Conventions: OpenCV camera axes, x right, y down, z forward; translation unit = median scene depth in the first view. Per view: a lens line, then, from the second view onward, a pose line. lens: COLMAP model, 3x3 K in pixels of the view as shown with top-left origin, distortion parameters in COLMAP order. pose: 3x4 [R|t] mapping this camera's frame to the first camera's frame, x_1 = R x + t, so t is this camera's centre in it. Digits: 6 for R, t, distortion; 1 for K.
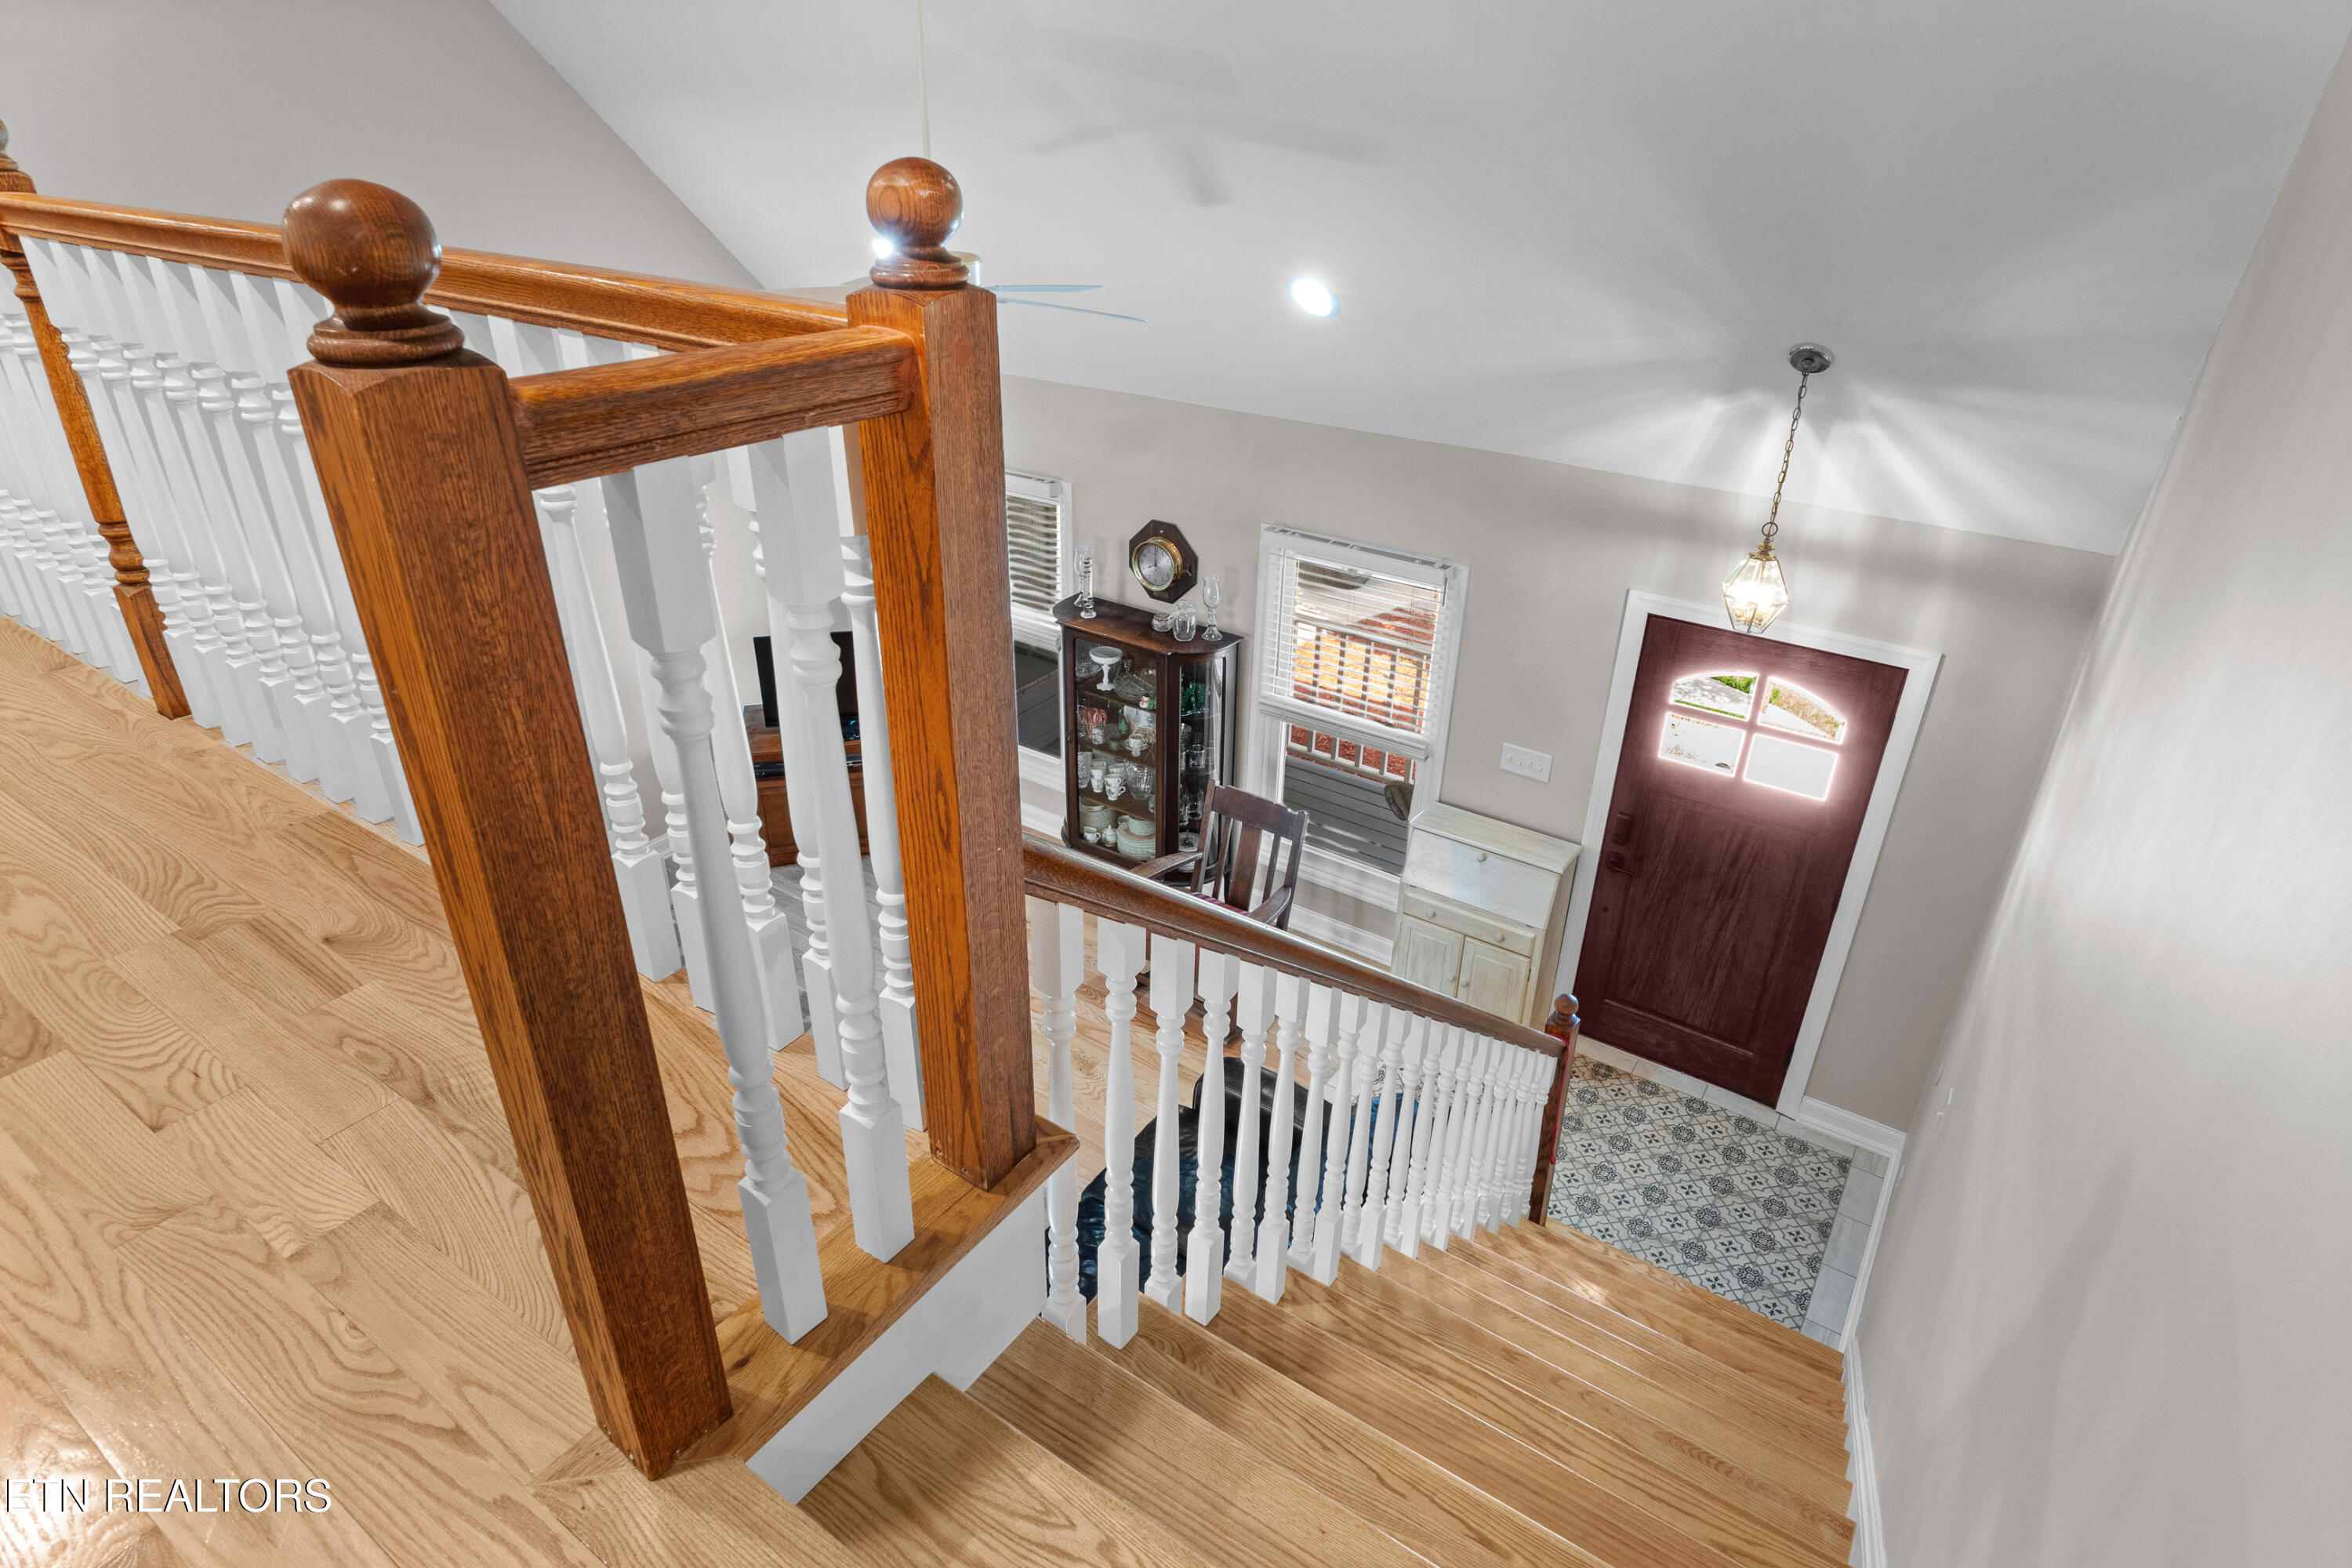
lens RADIAL K [[1263.9, 0, 1176.0], [0, 1263.9, 784.0], [0, 0, 1]] dist [0.003719, 0.000577]
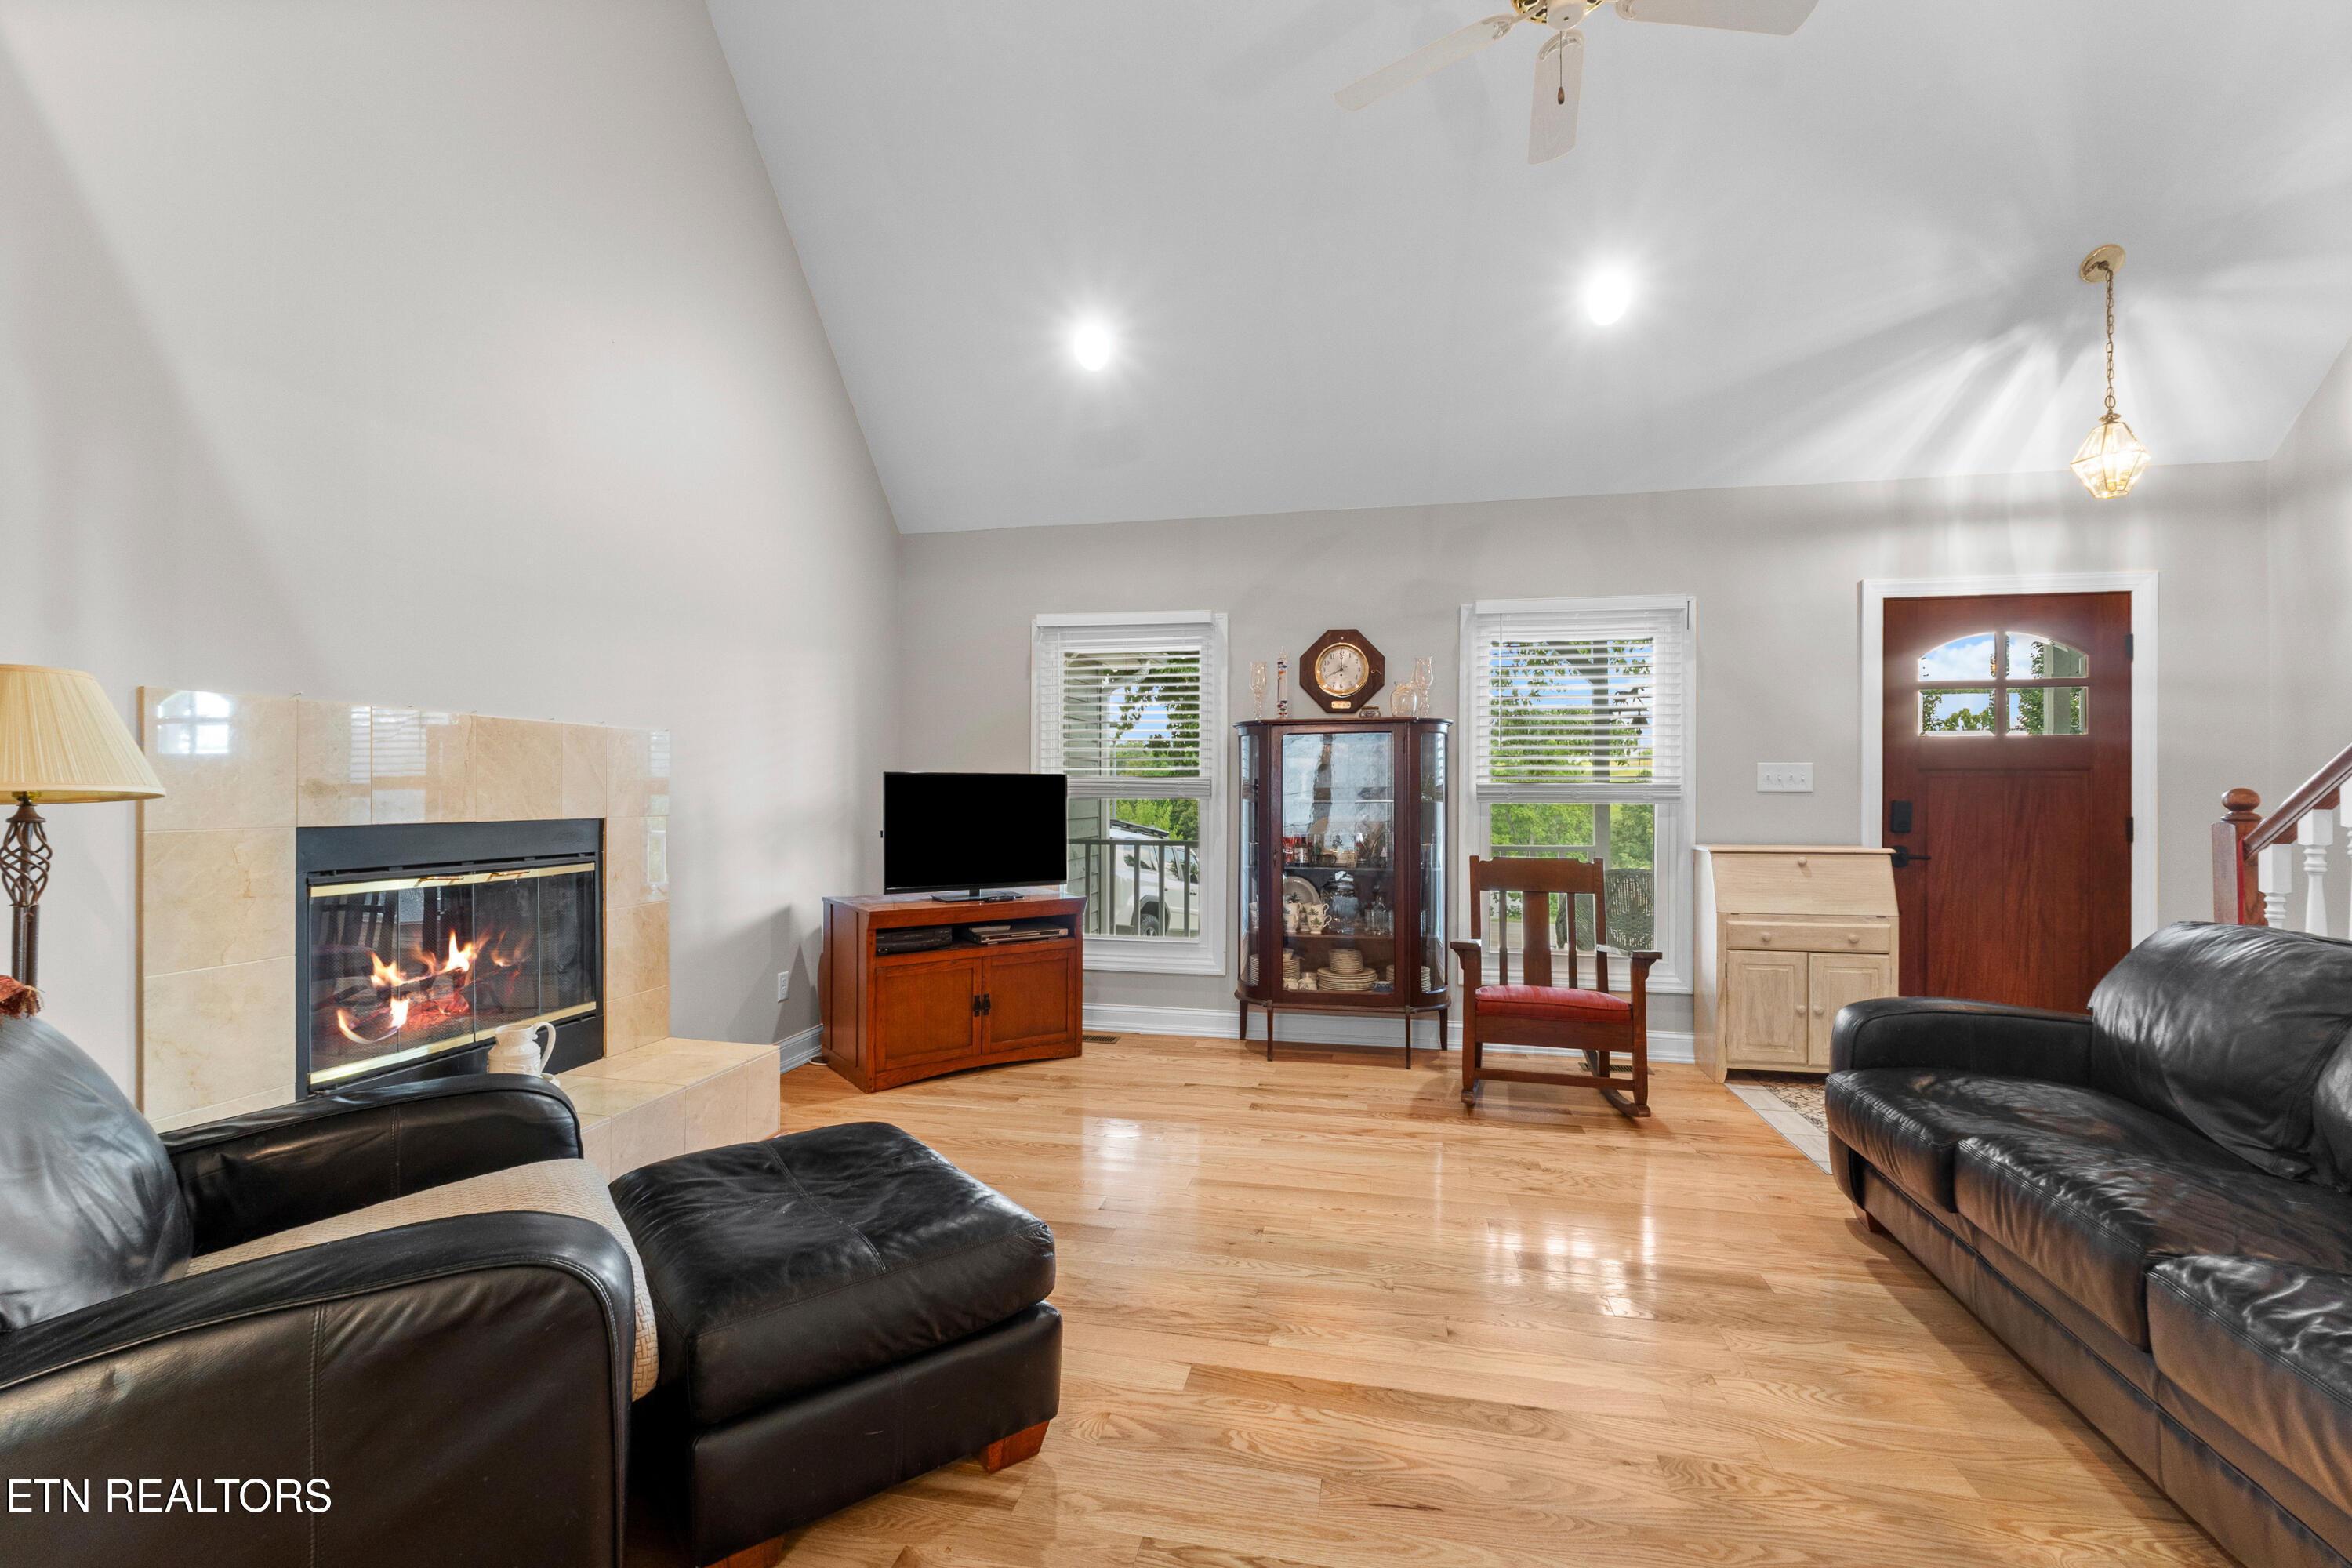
lens RADIAL K [[1002.3, 0, 1176.0], [0, 1002.3, 784.0], [0, 0, 1]] dist [-0.004328, -0.000559]
pose [[0.924978, -0.012450, 0.379817, -0.536619], [0.189030, 0.882119, -0.431433, 0.270654], [-0.329673, 0.470863, 0.818293, 0.563536]]
